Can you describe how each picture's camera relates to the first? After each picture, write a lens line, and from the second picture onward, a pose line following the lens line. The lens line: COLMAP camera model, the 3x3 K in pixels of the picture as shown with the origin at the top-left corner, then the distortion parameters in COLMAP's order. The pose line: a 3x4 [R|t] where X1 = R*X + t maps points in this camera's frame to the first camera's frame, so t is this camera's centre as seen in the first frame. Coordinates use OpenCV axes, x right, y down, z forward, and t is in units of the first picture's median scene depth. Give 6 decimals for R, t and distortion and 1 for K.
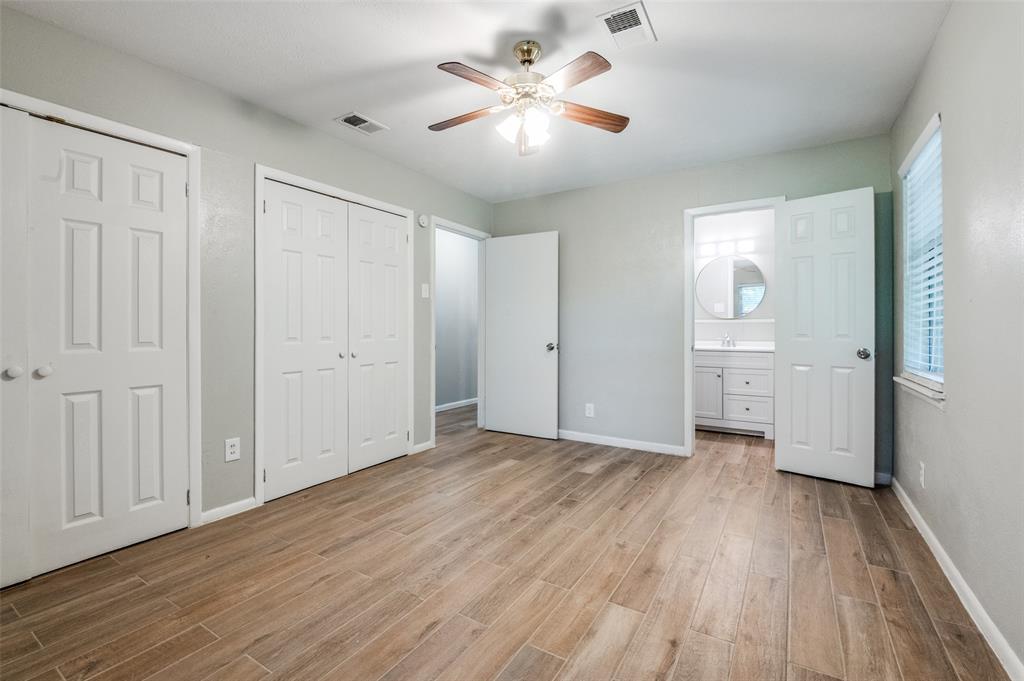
lens RADIAL K [[452.4, 0, 508.8], [0, 452.4, 328.3], [0, 0, 1]] dist [0.002537, -0.012315]
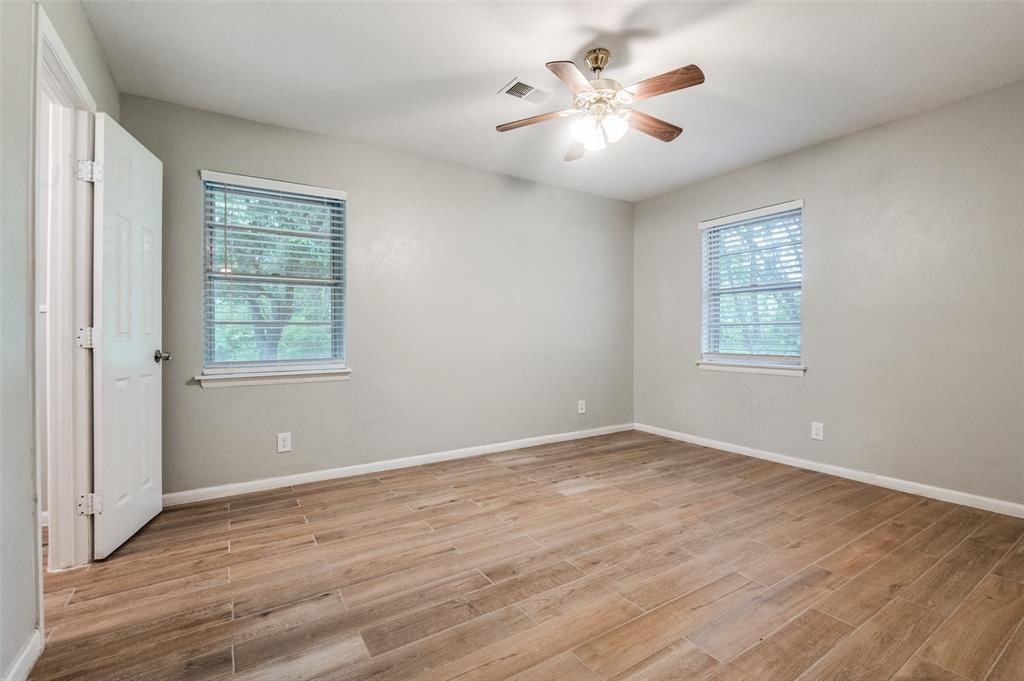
lens RADIAL K [[452.4, 0, 508.8], [0, 452.4, 328.3], [0, 0, 1]] dist [0.002537, -0.012315]
pose [[-0.904178, 0.010503, 0.427027, -0.203670], [0.002941, 0.999827, -0.018364, 0.029432], [-0.427146, -0.015349, -0.904053, 1.863527]]
